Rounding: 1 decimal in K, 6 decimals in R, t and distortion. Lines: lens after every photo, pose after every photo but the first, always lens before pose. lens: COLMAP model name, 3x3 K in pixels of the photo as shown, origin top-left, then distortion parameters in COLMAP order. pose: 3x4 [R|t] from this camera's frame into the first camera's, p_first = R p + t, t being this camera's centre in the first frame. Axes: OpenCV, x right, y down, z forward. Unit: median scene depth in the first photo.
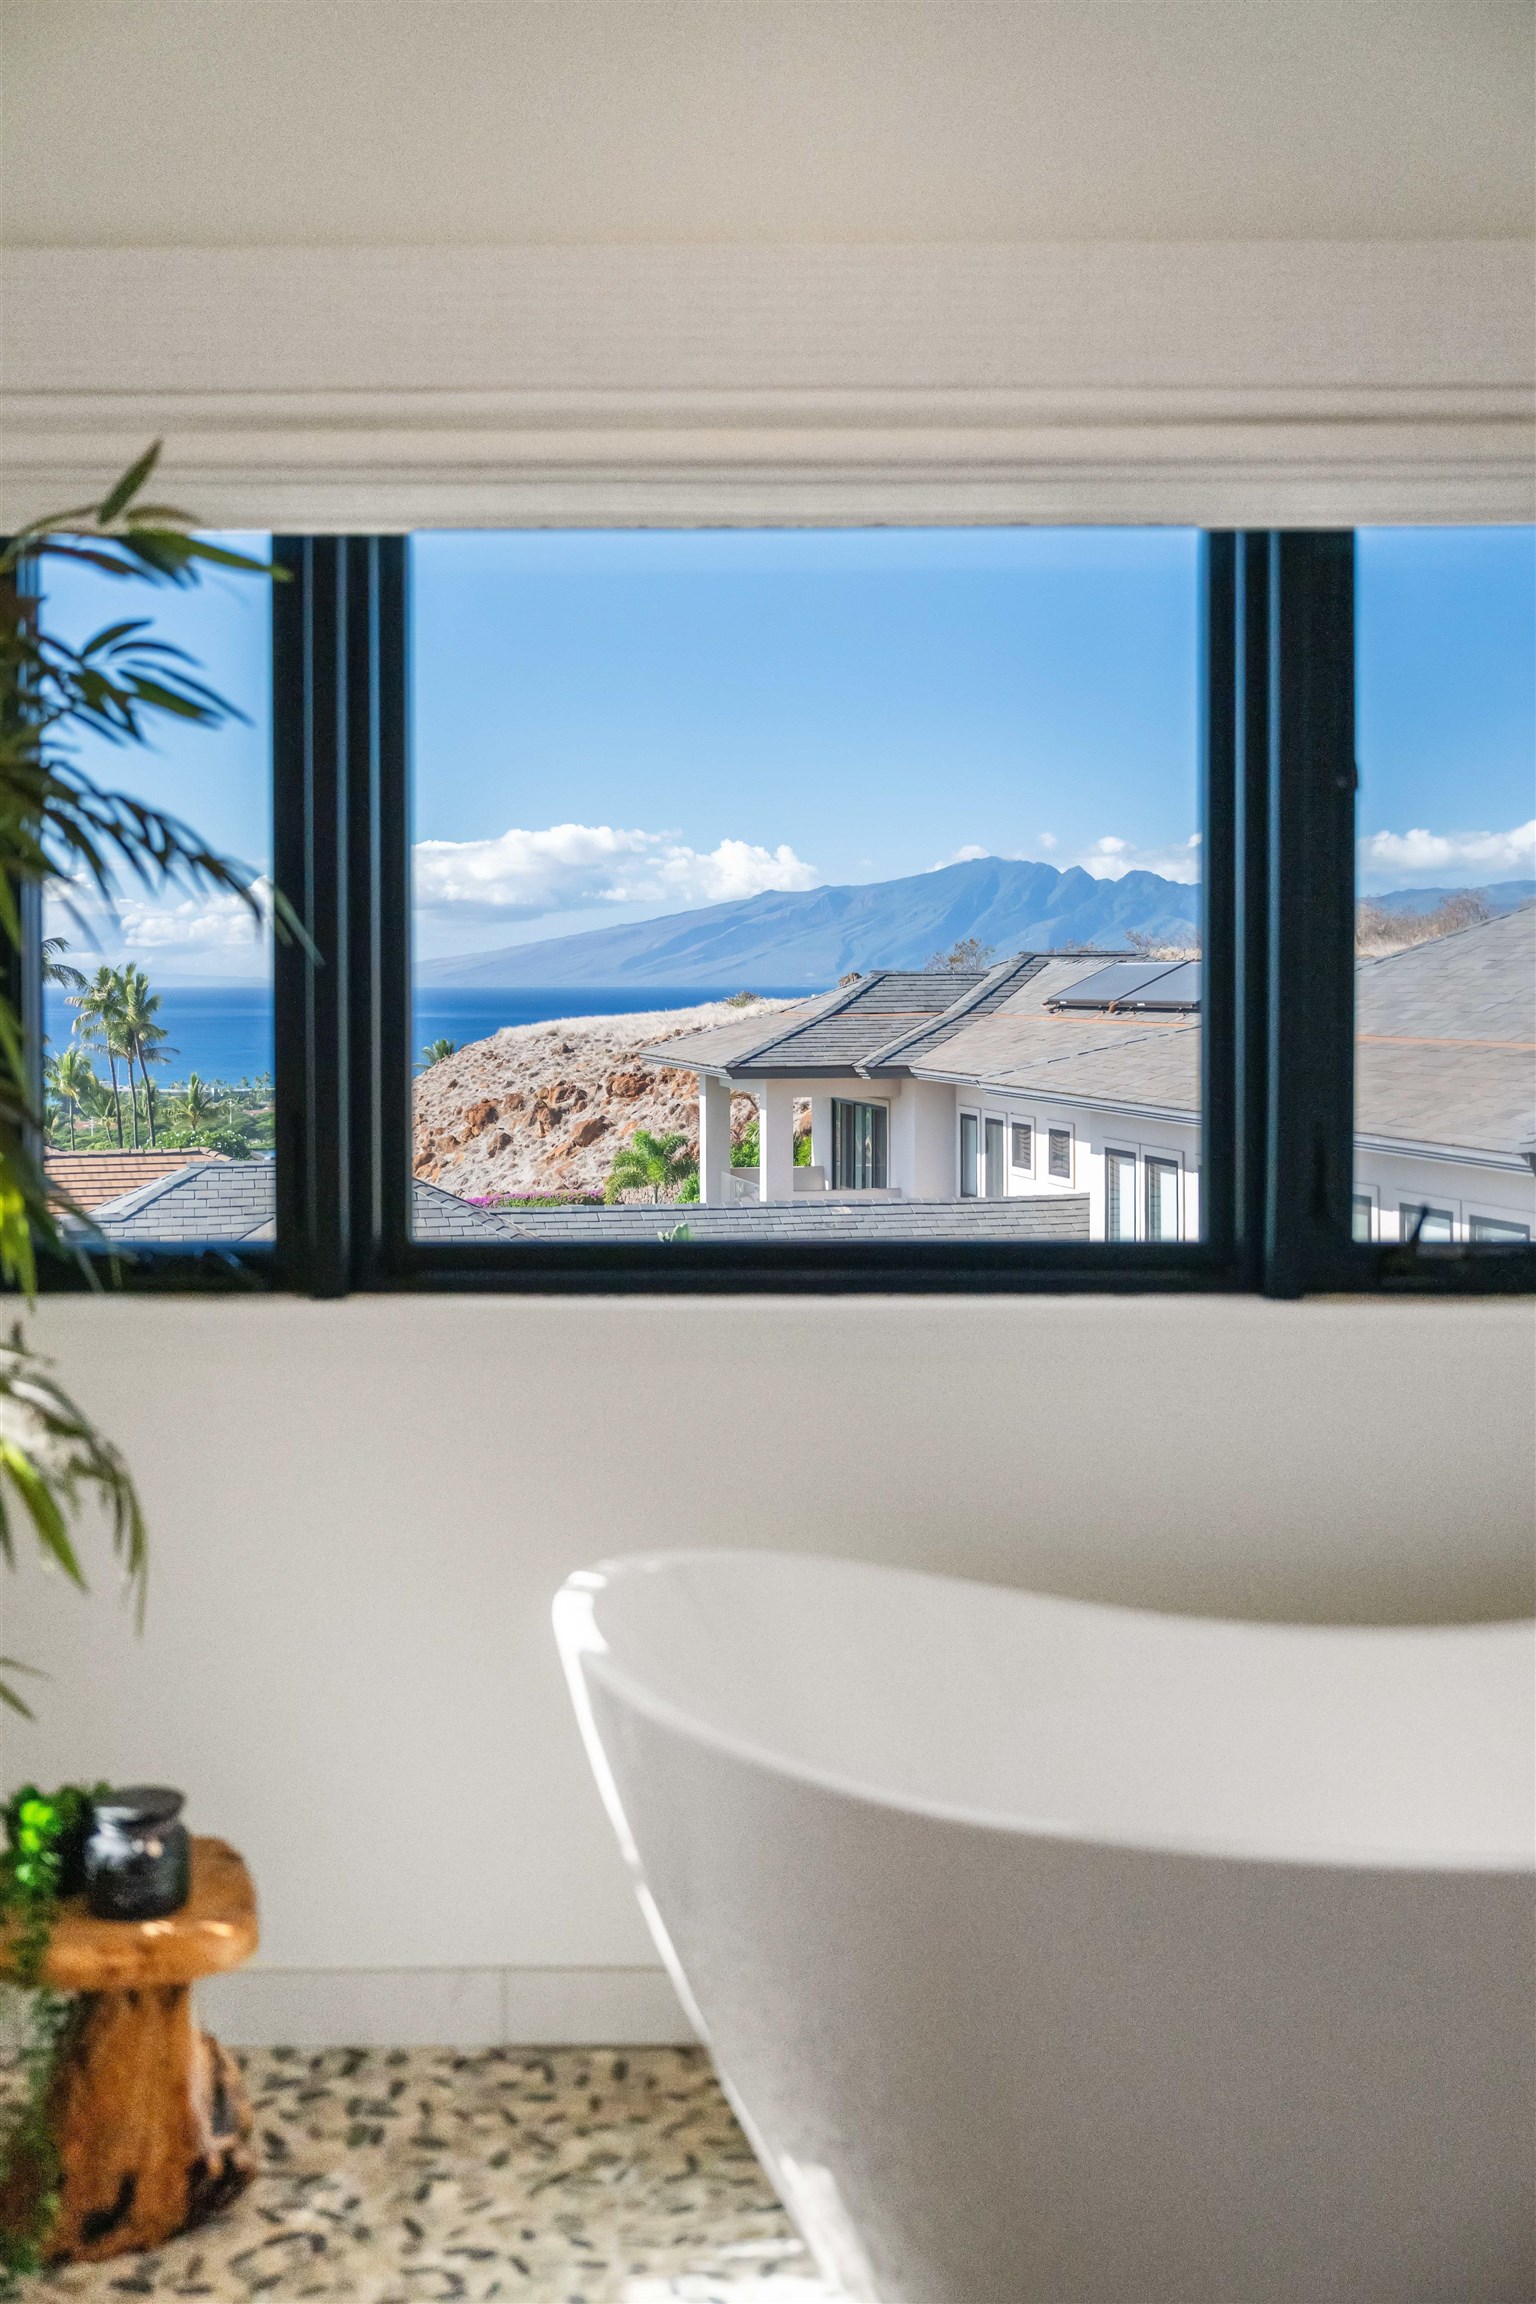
lens RADIAL K [[2499.4, 0, 765.9], [0, 2499.4, 1149.4], [0, 0, 1]] dist [0.005144, 0.000000]
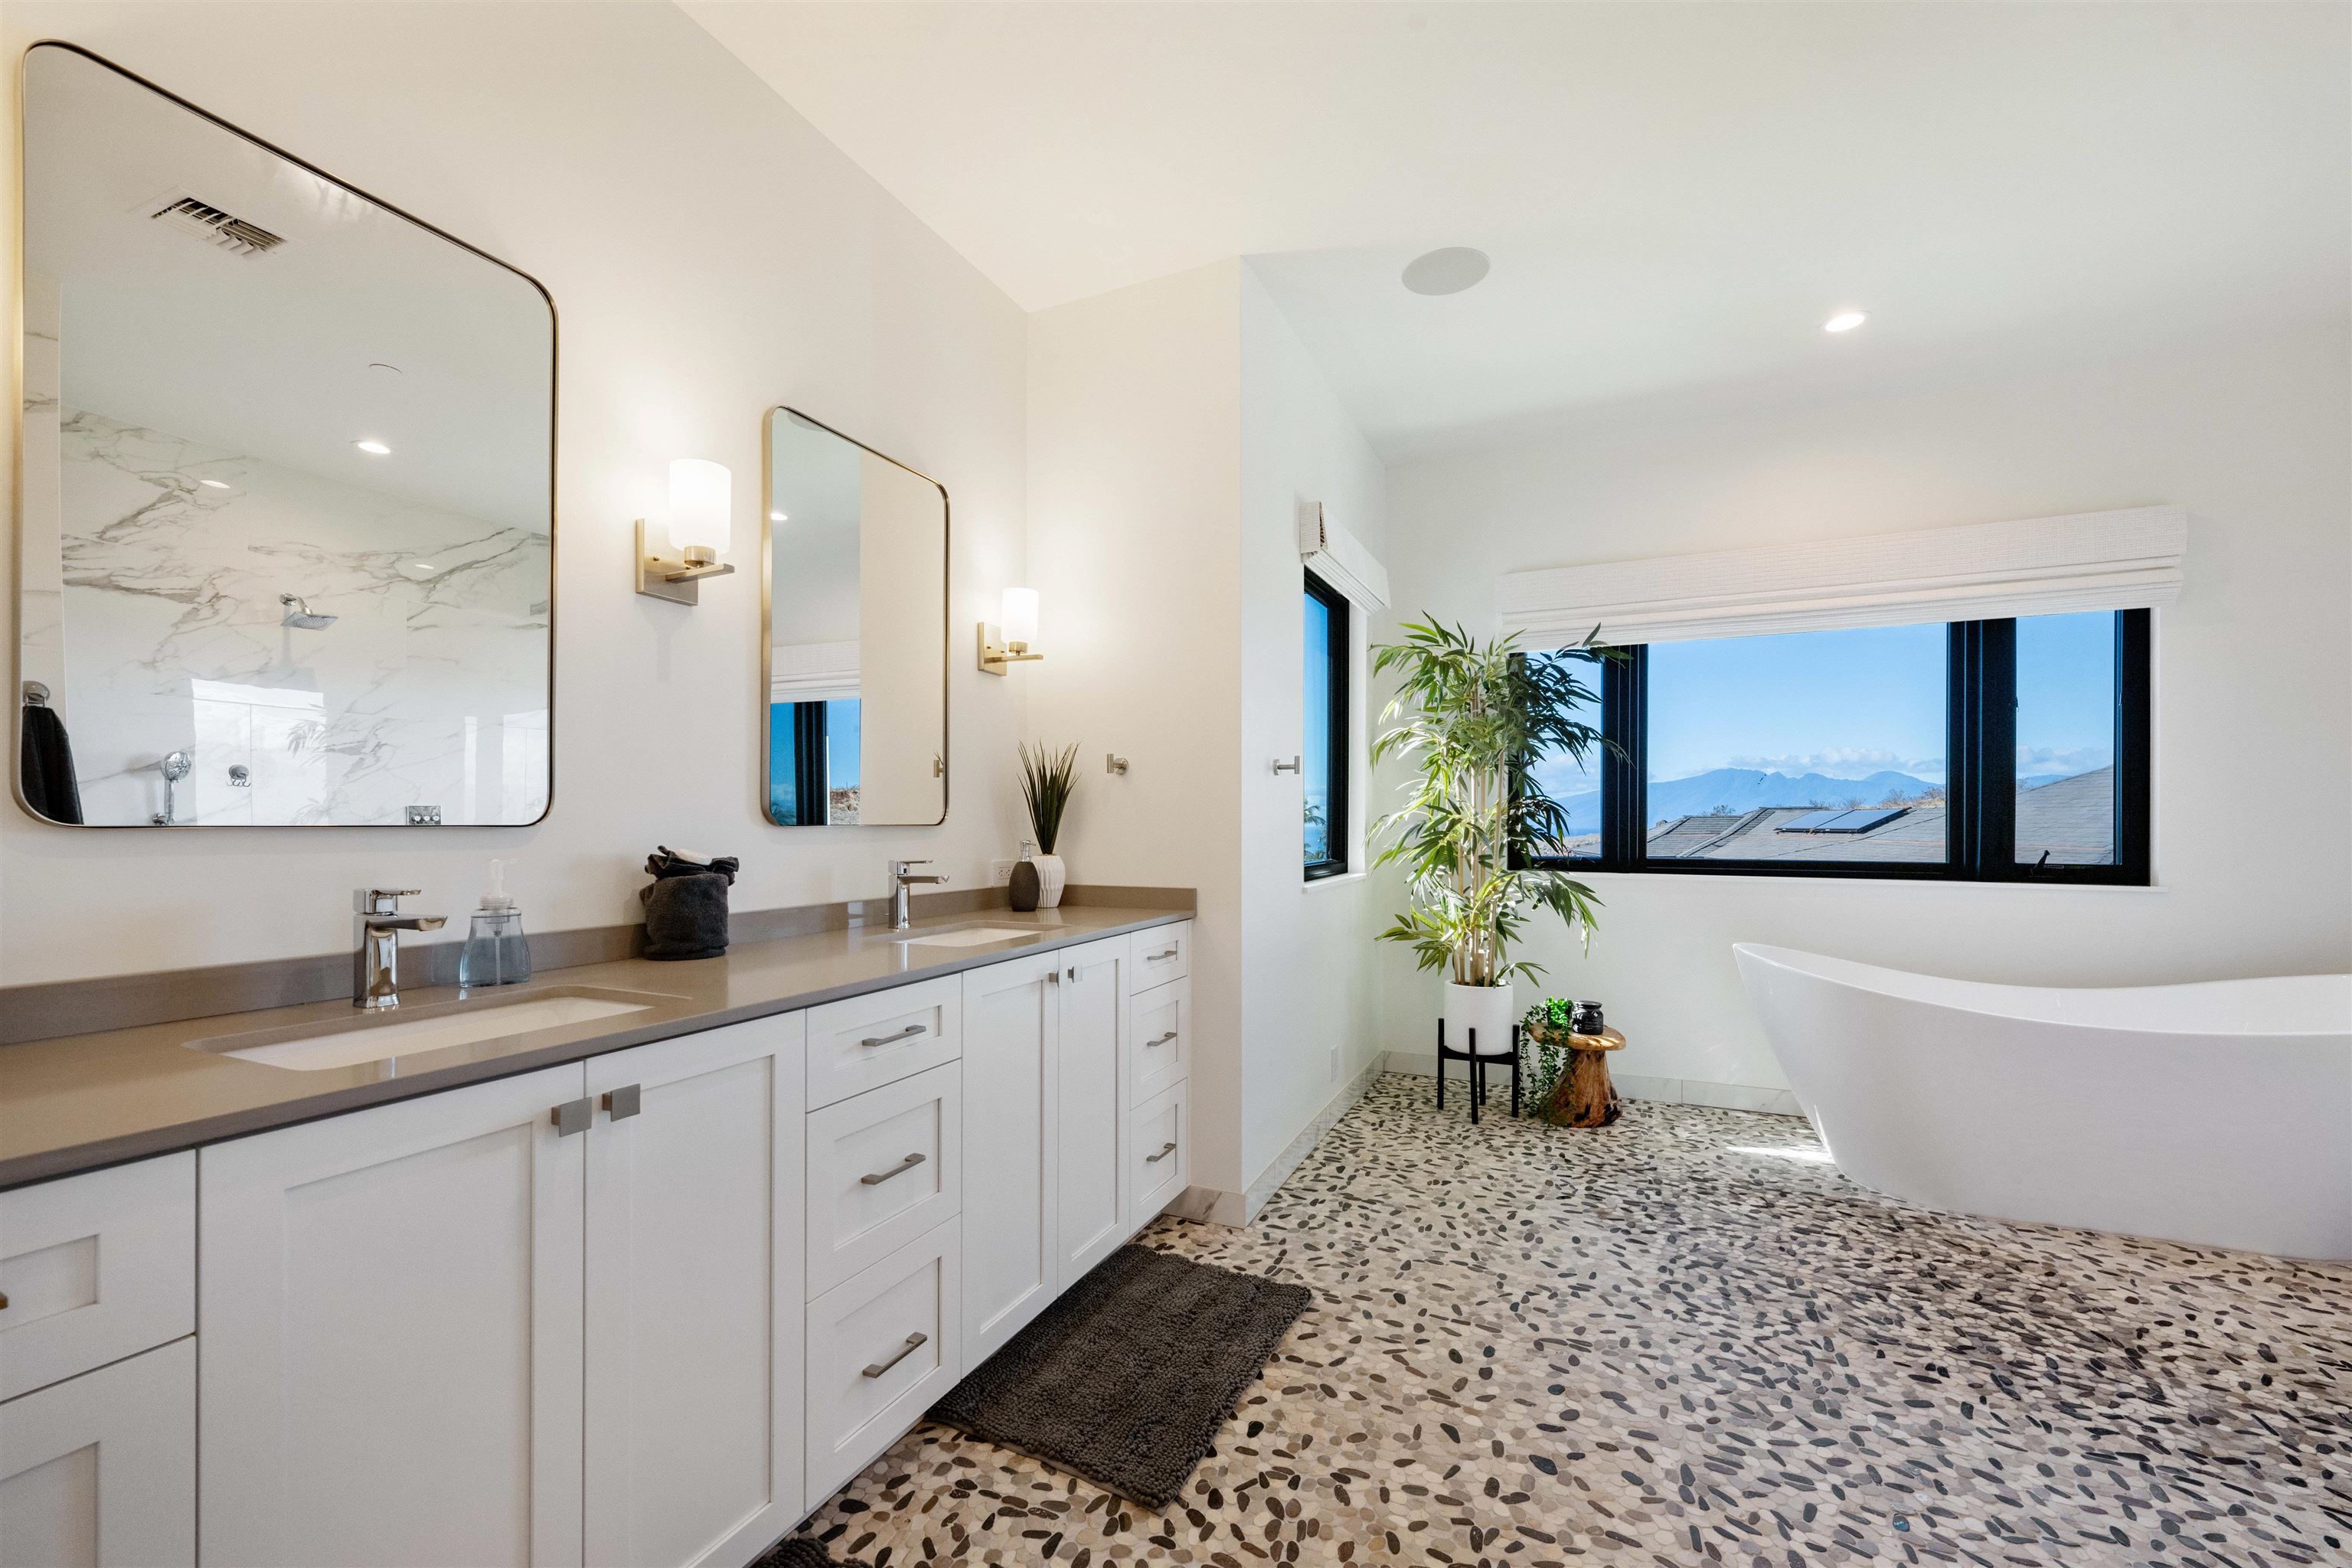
lens RADIAL K [[924.8, 0, 1212.3], [0, 924.8, 832.1], [0, 0, 1]] dist [0.001622, 0.000189]
pose [[0.906401, 0.011704, -0.422257, -0.154321], [-0.033865, 0.998412, -0.045019, 0.082047], [0.421060, 0.055105, 0.905357, -0.358120]]
